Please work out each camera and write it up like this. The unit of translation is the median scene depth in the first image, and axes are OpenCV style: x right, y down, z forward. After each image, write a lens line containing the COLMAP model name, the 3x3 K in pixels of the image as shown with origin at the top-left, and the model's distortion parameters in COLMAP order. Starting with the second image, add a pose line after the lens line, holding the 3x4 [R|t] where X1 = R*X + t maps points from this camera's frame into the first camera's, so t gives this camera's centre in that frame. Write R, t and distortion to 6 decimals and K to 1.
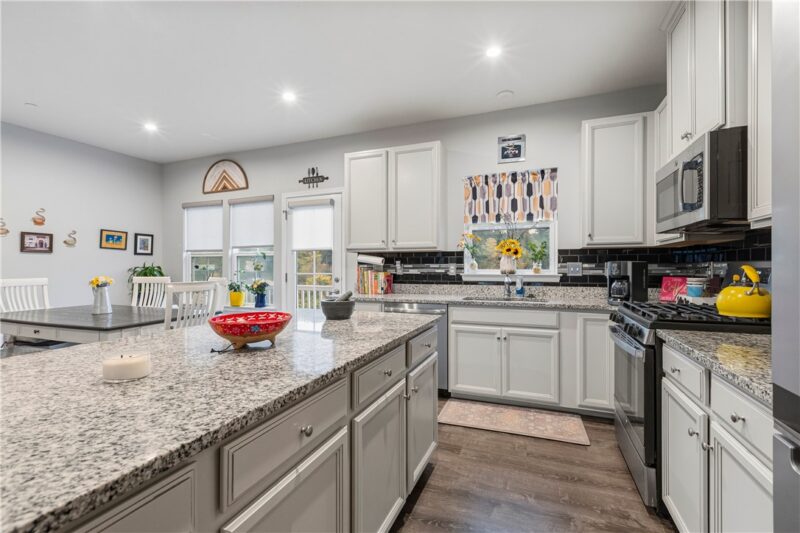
lens RADIAL K [[354.6, 0, 396.2], [0, 354.6, 266.9], [0, 0, 1]] dist [-0.000355, -0.000189]
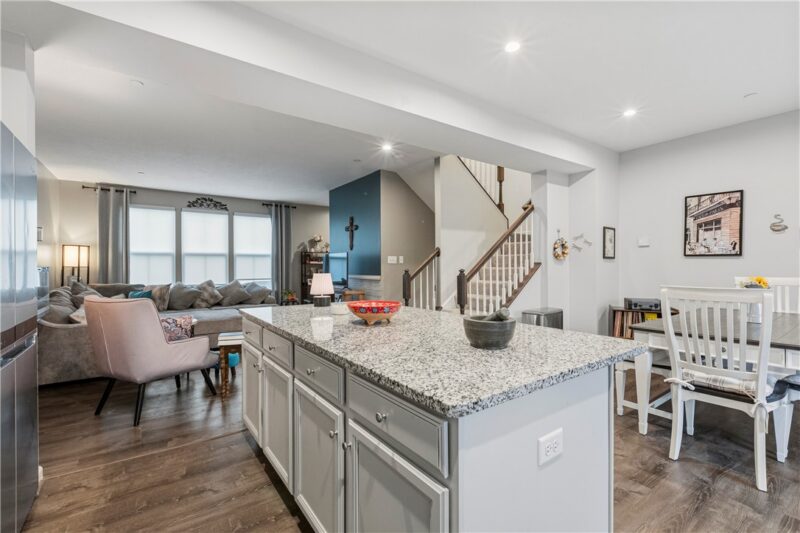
lens RADIAL K [[354.6, 0, 398.2], [0, 354.6, 265.2], [0, 0, 1]] dist [-0.000355, -0.000189]
pose [[-0.530572, -0.000193, -0.847640, 0.248979], [0.003121, 0.999993, -0.002181, -0.000775], [0.847634, -0.003803, -0.530568, 0.623268]]
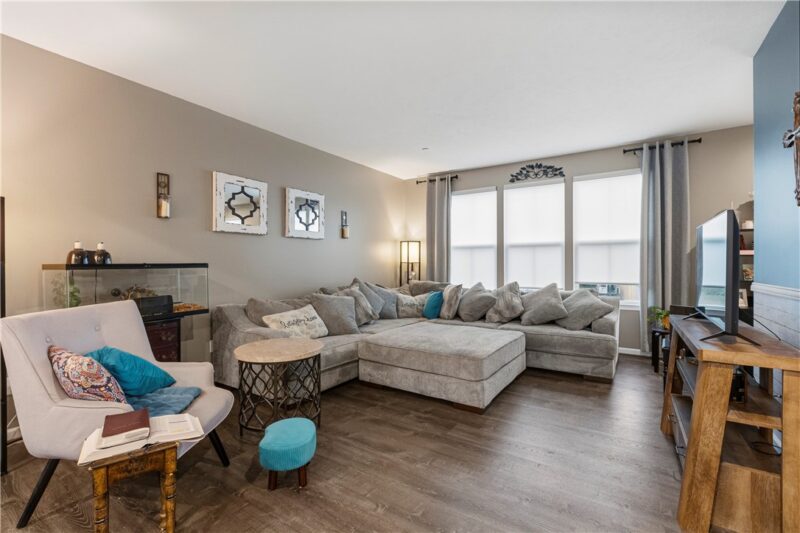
lens RADIAL K [[354.6, 0, 399.8], [0, 354.6, 265.9], [0, 0, 1]] dist [-0.000355, -0.000189]
pose [[-0.980840, 0.002490, 0.194800, -0.598191], [0.004959, 0.999913, 0.012189, -0.004943], [-0.194753, 0.012921, -0.980767, 0.150070]]
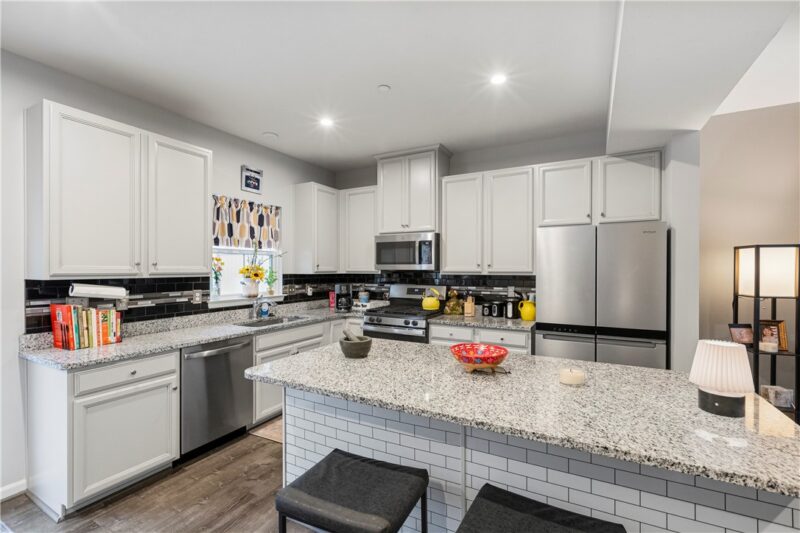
lens RADIAL K [[354.6, 0, 400.0], [0, 354.6, 270.1], [0, 0, 1]] dist [-0.000355, -0.000189]
pose [[0.119950, -0.002869, 0.992776, -0.627989], [0.002800, 0.999993, 0.002551, -0.057916], [-0.992776, 0.002473, 0.119957, 0.398065]]
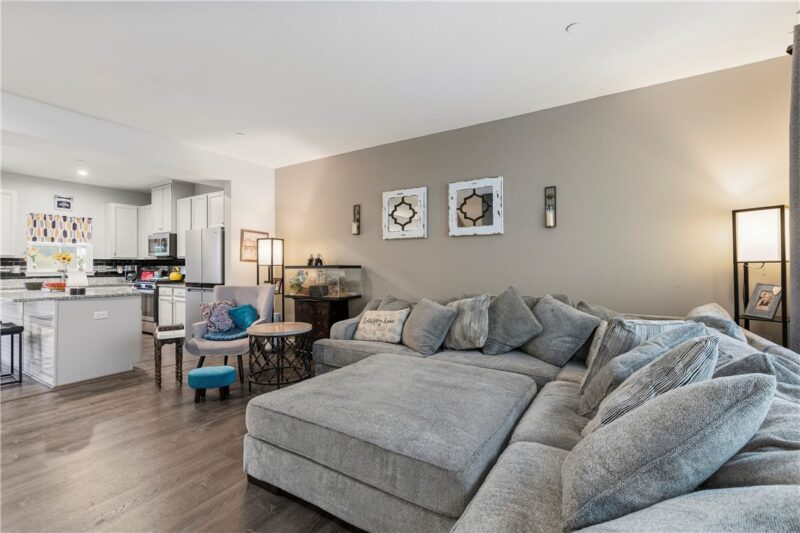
lens RADIAL K [[354.6, 0, 397.9], [0, 354.6, 268.5], [0, 0, 1]] dist [-0.000355, -0.000189]
pose [[0.166146, 0.000027, 0.986101, -1.093410], [0.003280, 0.999994, -0.000580, 0.009398], [-0.986096, 0.003331, 0.166145, -0.917137]]
